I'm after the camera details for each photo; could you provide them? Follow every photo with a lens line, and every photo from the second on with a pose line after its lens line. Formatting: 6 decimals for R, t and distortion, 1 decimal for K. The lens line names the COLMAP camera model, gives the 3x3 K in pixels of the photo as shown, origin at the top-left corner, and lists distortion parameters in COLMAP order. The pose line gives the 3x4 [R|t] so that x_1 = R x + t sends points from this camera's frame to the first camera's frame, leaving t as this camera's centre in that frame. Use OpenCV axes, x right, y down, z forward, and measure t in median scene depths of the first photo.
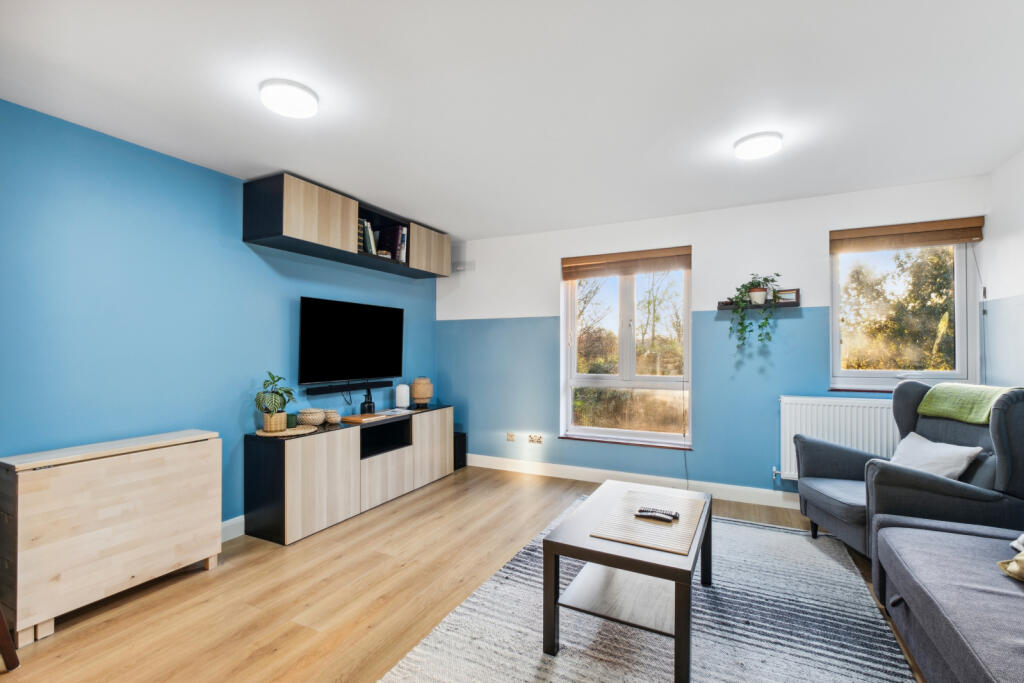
lens RADIAL K [[456.7, 0, 501.3], [0, 456.7, 345.2], [0, 0, 1]] dist [0.000766, -0.000071]
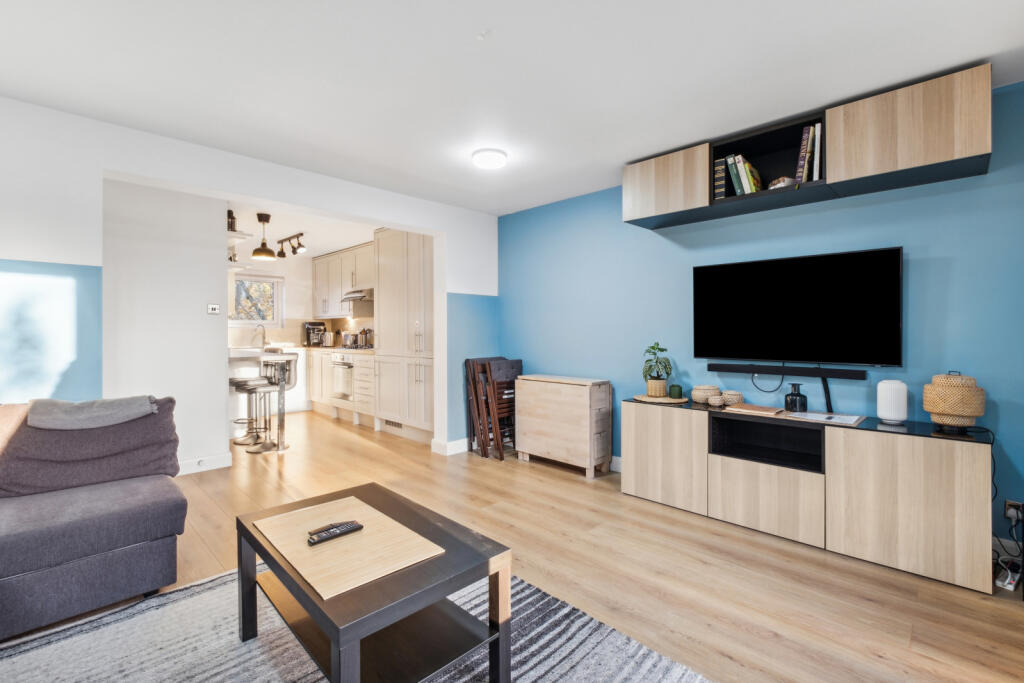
lens RADIAL K [[450.7, 0, 513.7], [0, 450.7, 331.7], [0, 0, 1]] dist [-0.000529, -0.000100]
pose [[-0.289990, 0.004308, -0.957020, 0.599762], [0.011393, 0.999935, 0.001049, 0.025507], [0.956962, -0.010599, -0.290021, 0.929293]]
